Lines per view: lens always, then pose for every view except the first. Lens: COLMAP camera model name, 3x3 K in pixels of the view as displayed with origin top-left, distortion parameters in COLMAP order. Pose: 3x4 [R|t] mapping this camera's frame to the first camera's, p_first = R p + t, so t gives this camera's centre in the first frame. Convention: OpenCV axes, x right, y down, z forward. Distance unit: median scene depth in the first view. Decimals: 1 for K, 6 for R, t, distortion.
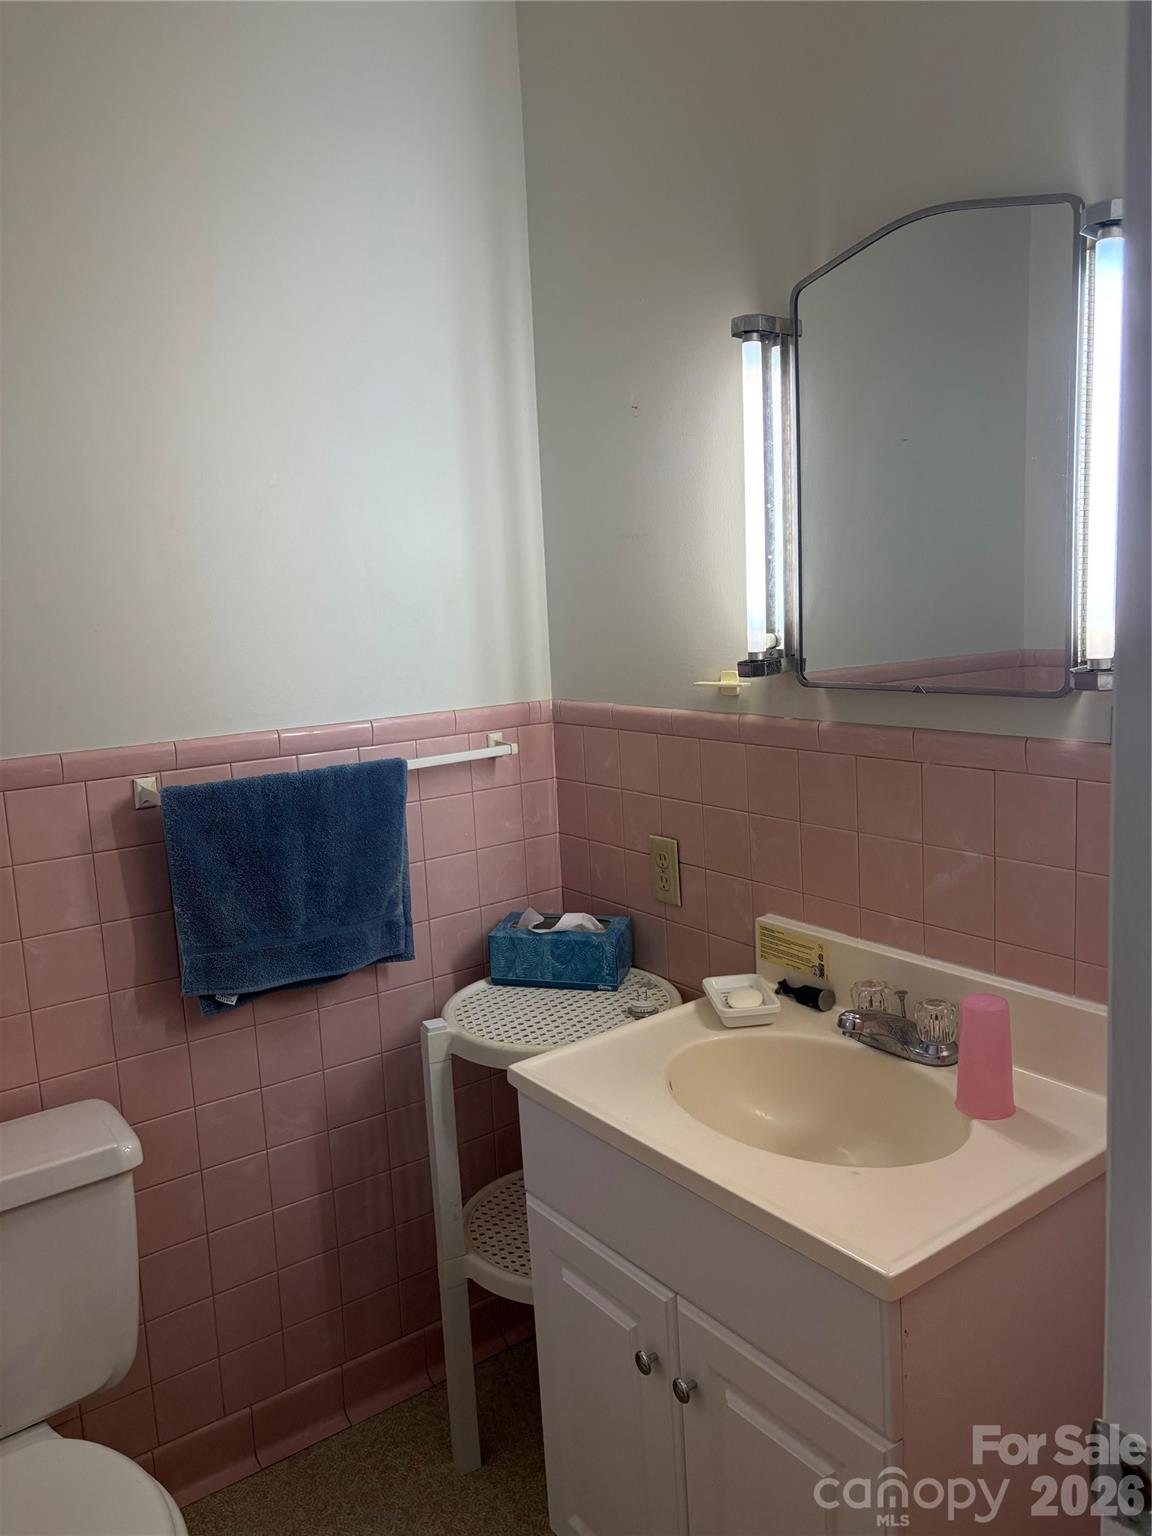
lens RADIAL K [[1158.1, 0, 579.4], [0, 1158.1, 773.8], [0, 0, 1]] dist [0.070860, -0.015738]
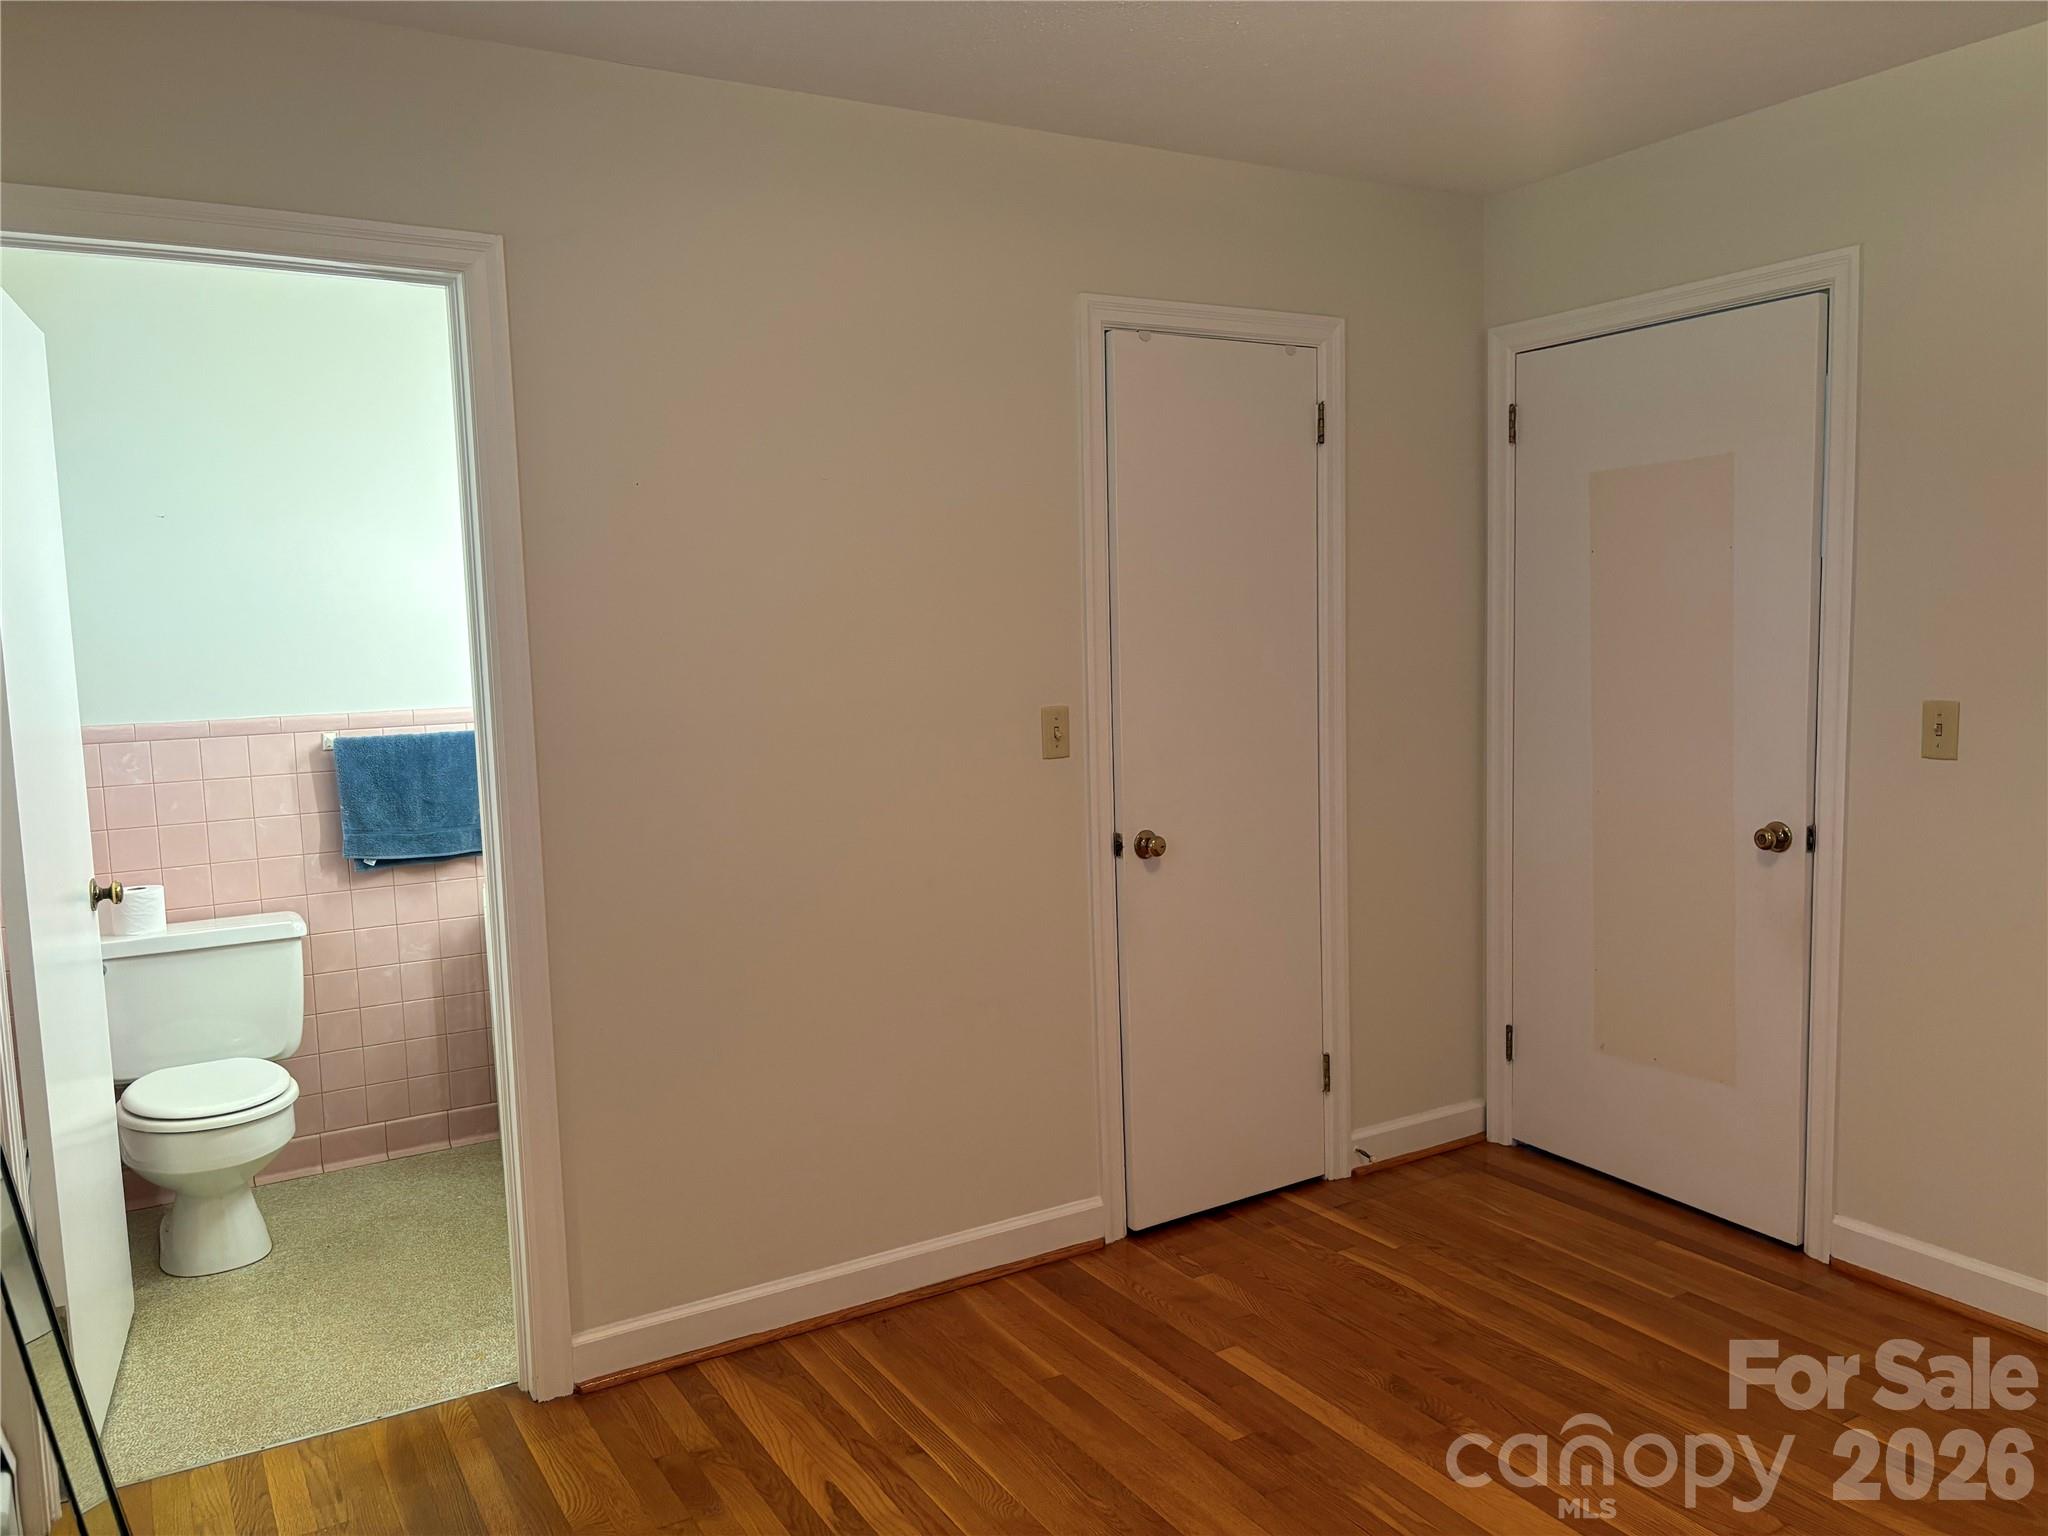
lens RADIAL K [[1544.1, 0, 1023.0], [0, 1544.1, 767.6], [0, 0, 1]] dist [0.070860, -0.015738]
pose [[0.996111, 0.039326, -0.078842, 0.848389], [-0.042609, 0.998274, -0.040409, 0.104460], [0.077117, 0.043611, 0.996068, -1.255484]]
